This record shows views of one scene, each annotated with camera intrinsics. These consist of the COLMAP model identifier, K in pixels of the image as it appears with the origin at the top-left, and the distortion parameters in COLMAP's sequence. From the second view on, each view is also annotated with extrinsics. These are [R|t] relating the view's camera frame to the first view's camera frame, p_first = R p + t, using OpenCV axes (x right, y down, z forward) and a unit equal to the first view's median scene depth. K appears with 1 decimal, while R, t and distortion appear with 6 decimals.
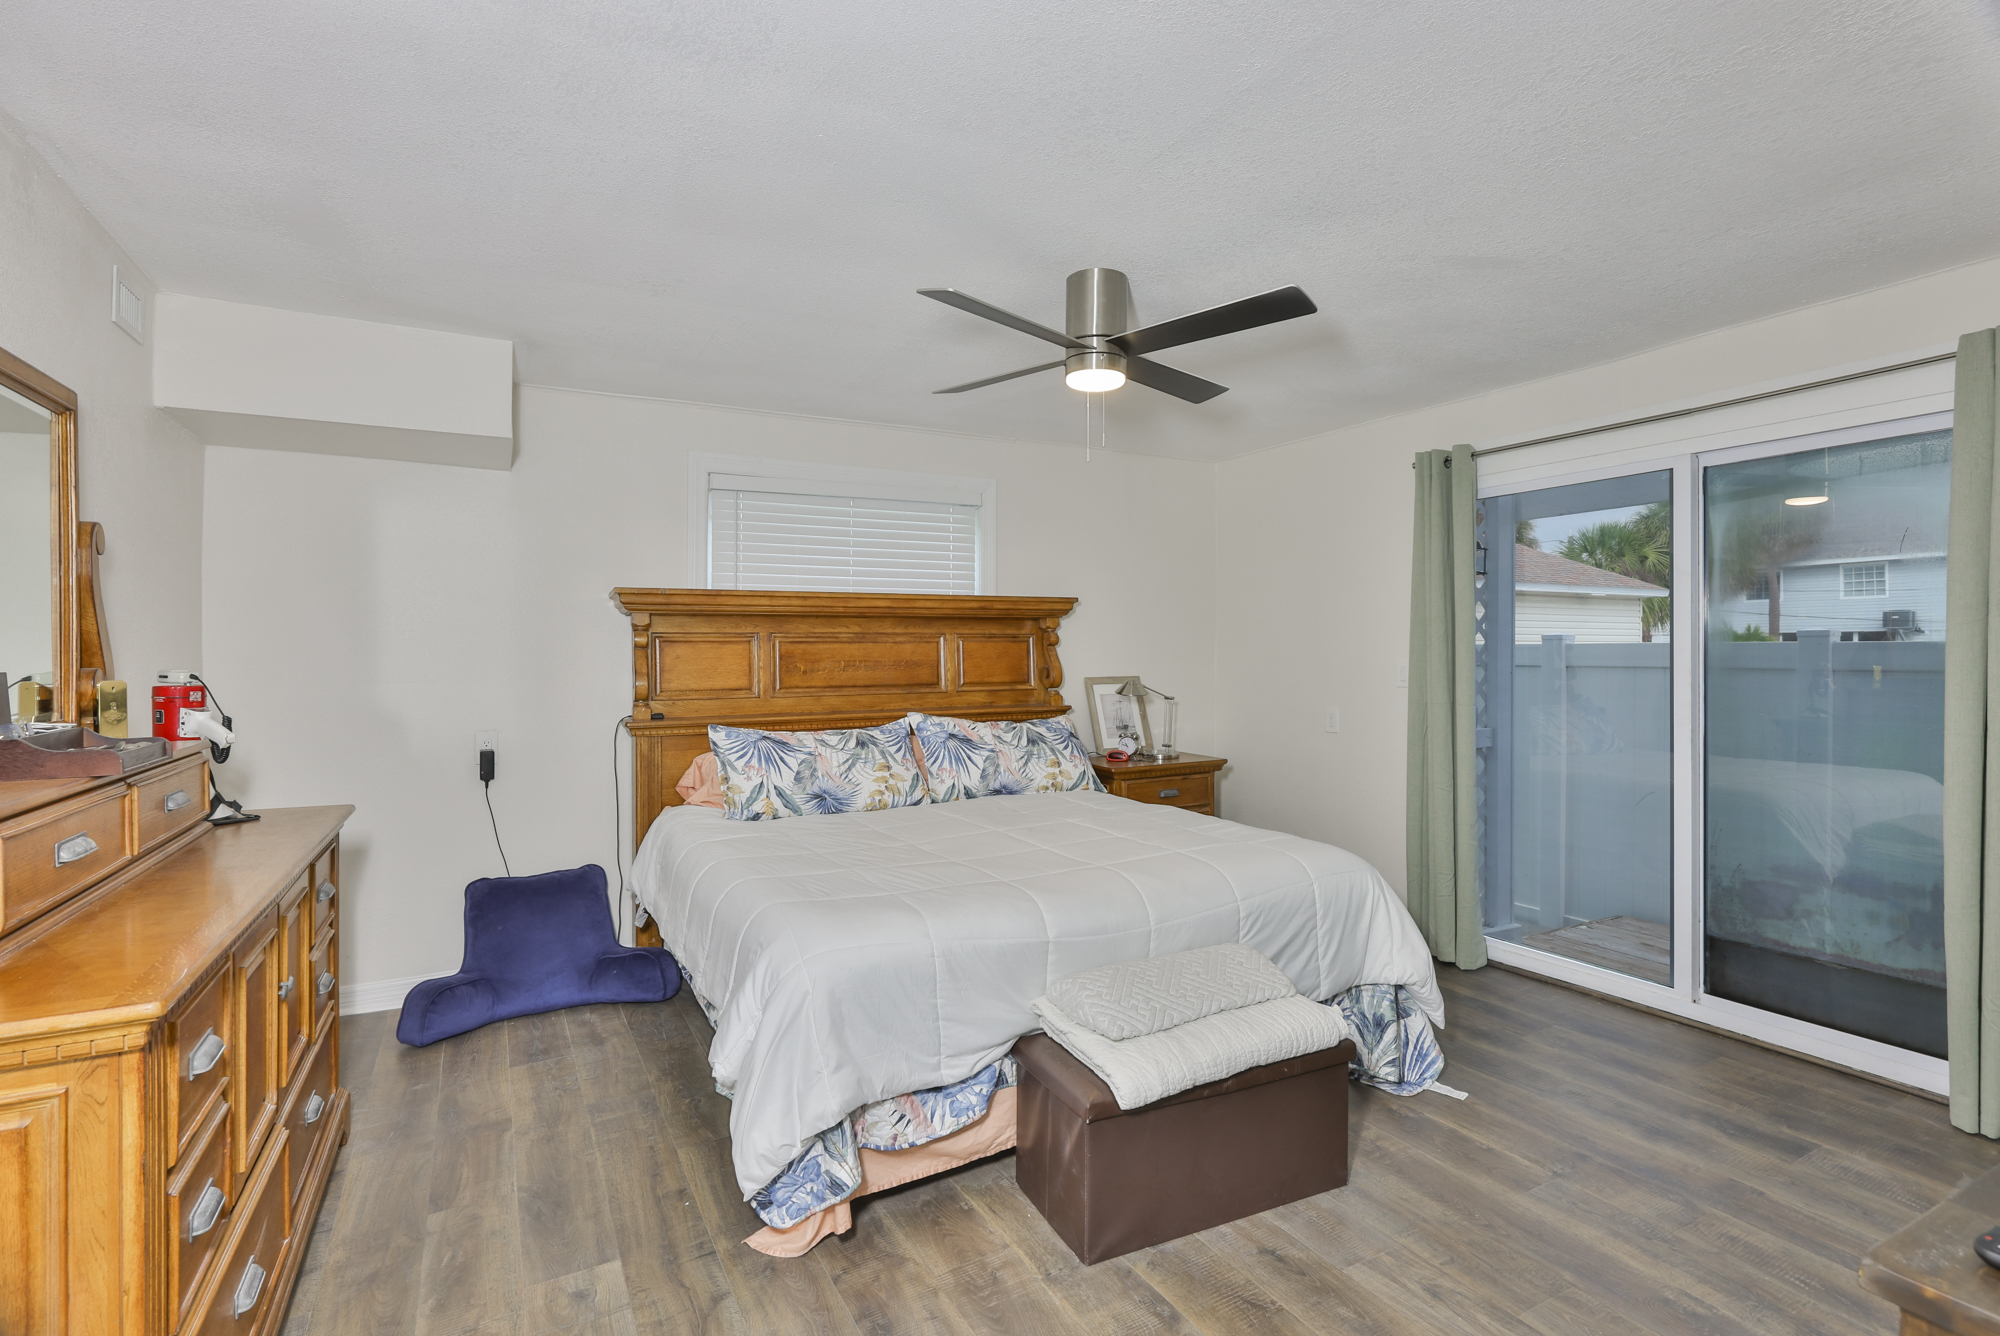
lens RADIAL K [[887.6, 0, 1009.9], [0, 887.6, 659.7], [0, 0, 1]] dist [-0.001276, -0.000126]
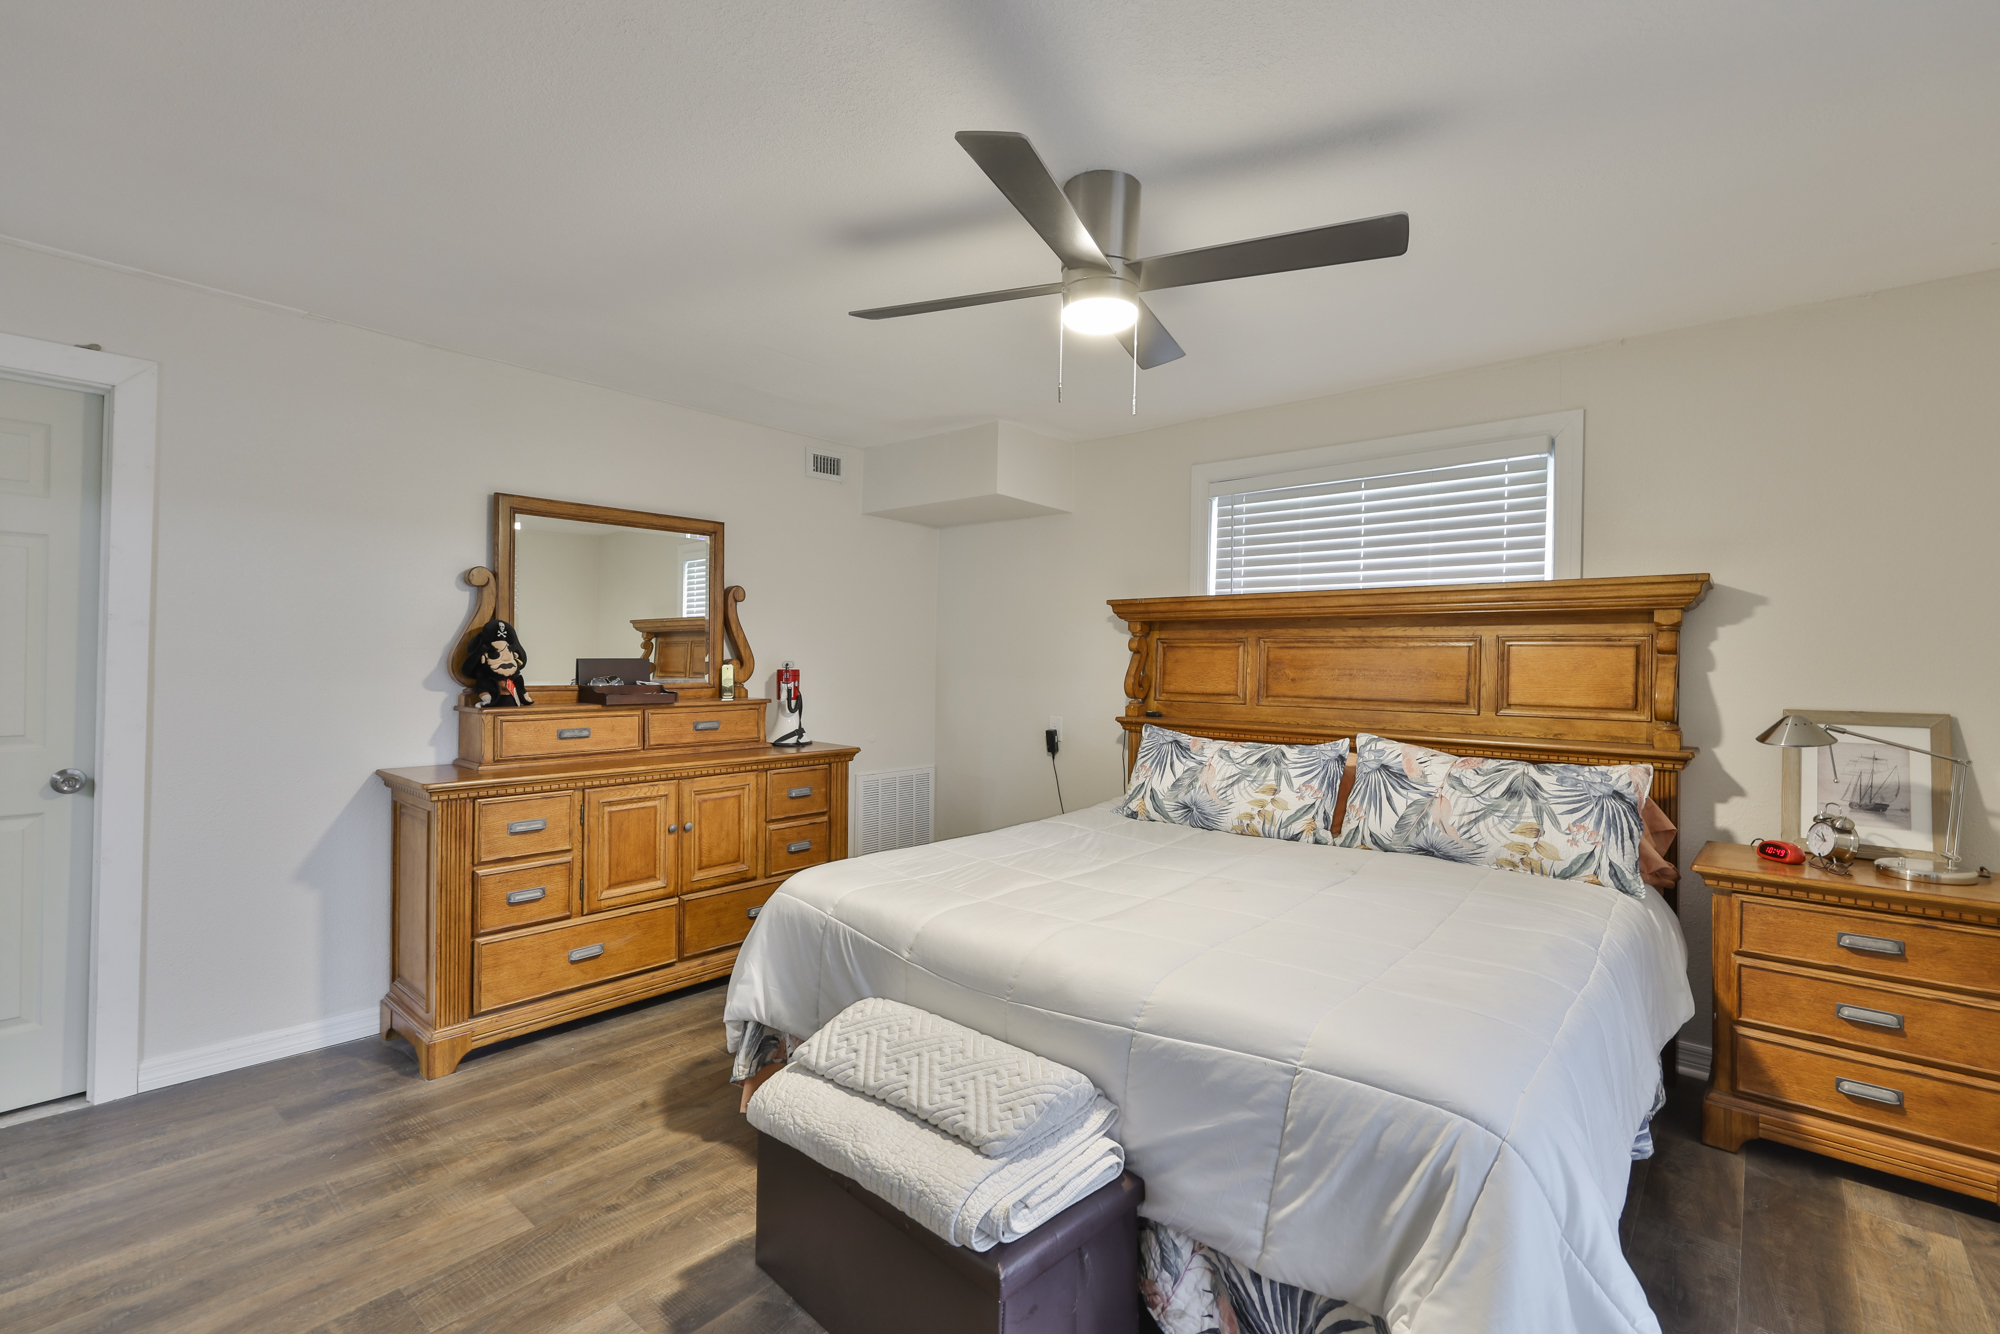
lens RADIAL K [[887.6, 0, 1009.9], [0, 887.6, 658.7], [0, 0, 1]] dist [-0.001276, -0.000126]
pose [[0.386168, 0.010108, -0.922373, 0.526124], [-0.023897, 0.999714, 0.000951, -0.001926], [0.922119, 0.021675, 0.386299, 0.399622]]
